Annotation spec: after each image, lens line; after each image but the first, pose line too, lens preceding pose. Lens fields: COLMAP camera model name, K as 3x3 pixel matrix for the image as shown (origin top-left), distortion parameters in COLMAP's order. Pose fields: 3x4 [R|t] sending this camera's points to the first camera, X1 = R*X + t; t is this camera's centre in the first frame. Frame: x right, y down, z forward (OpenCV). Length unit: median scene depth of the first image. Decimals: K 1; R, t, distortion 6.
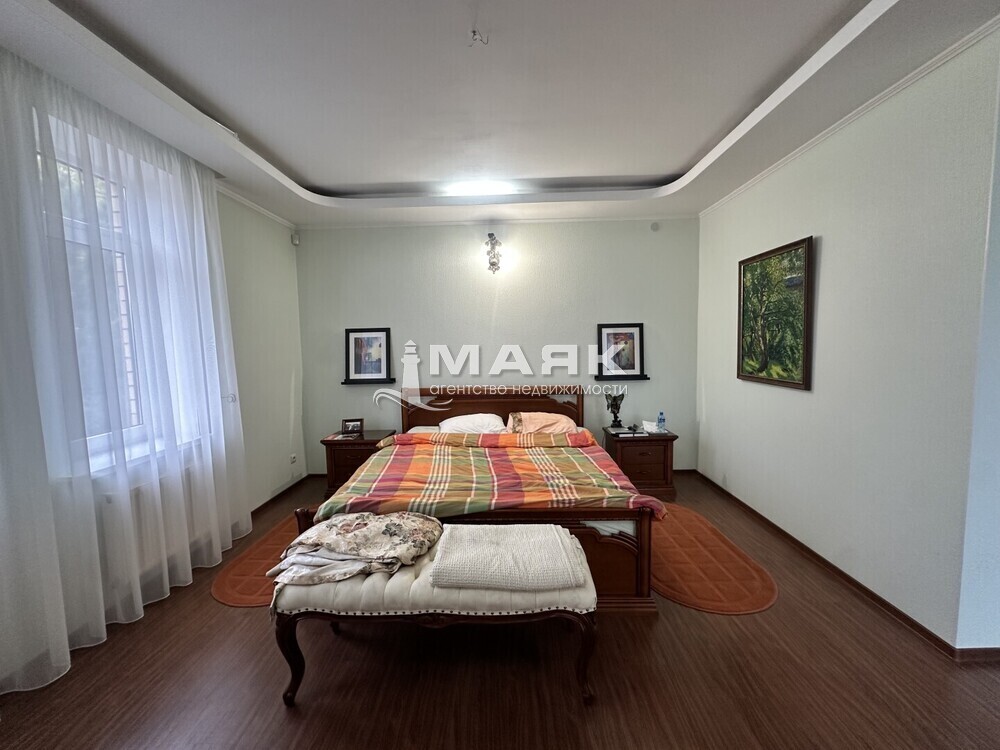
lens RADIAL K [[399.9, 0, 499.1], [0, 399.9, 374.4], [0, 0, 1]] dist [-0.006245, 0.001046]
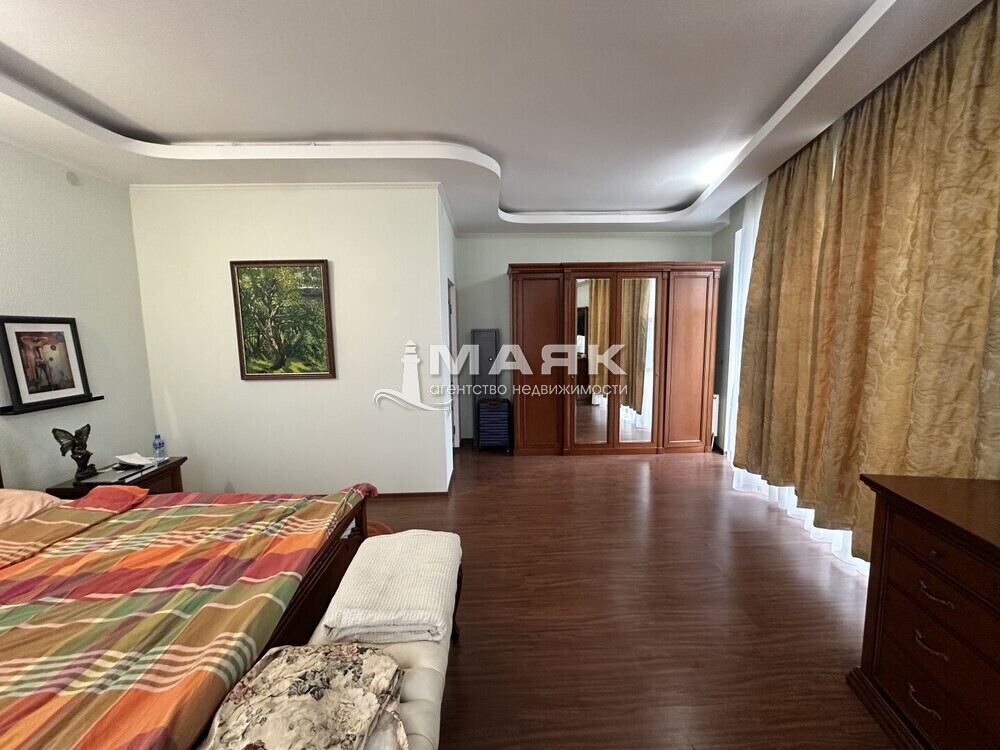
lens RADIAL K [[399.9, 0, 501.1], [0, 399.9, 374.3], [0, 0, 1]] dist [-0.006245, 0.001046]
pose [[-0.056150, -0.086944, 0.994629, -0.469892], [0.100429, 0.990657, 0.092267, -0.032403], [-0.993358, 0.105071, -0.046894, 0.436923]]
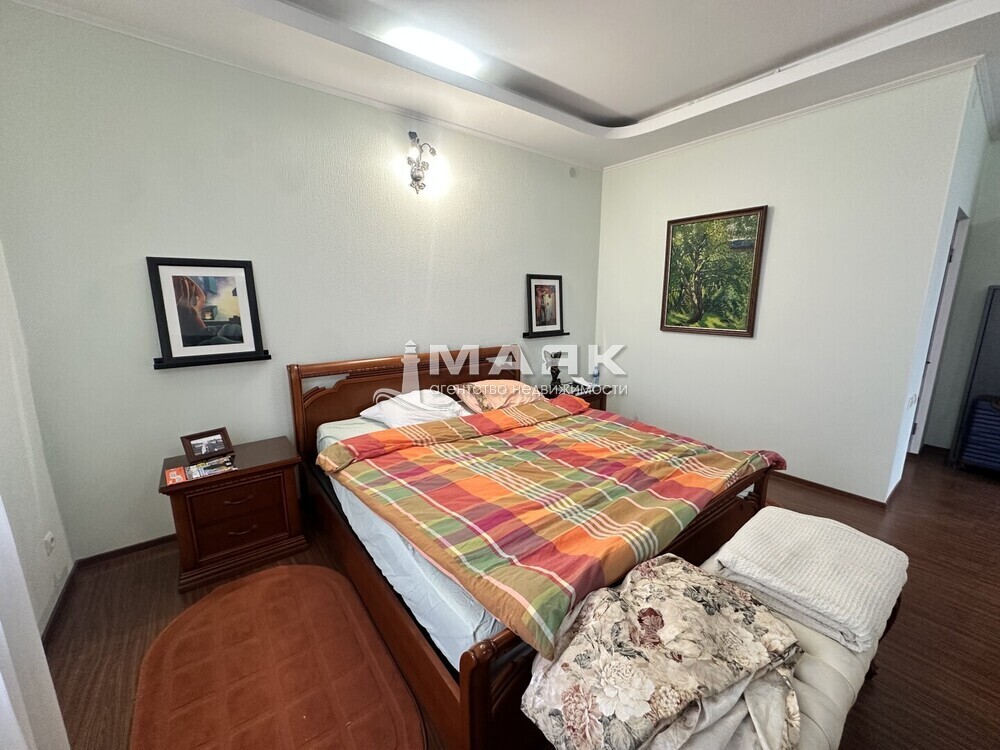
lens RADIAL K [[399.9, 0, 496.9], [0, 399.9, 375.1], [0, 0, 1]] dist [-0.006245, 0.001046]
pose [[0.774751, -0.103334, 0.623766, -0.505767], [0.036985, 0.992272, 0.118443, -0.015268], [-0.631184, -0.068694, 0.772585, 0.456976]]
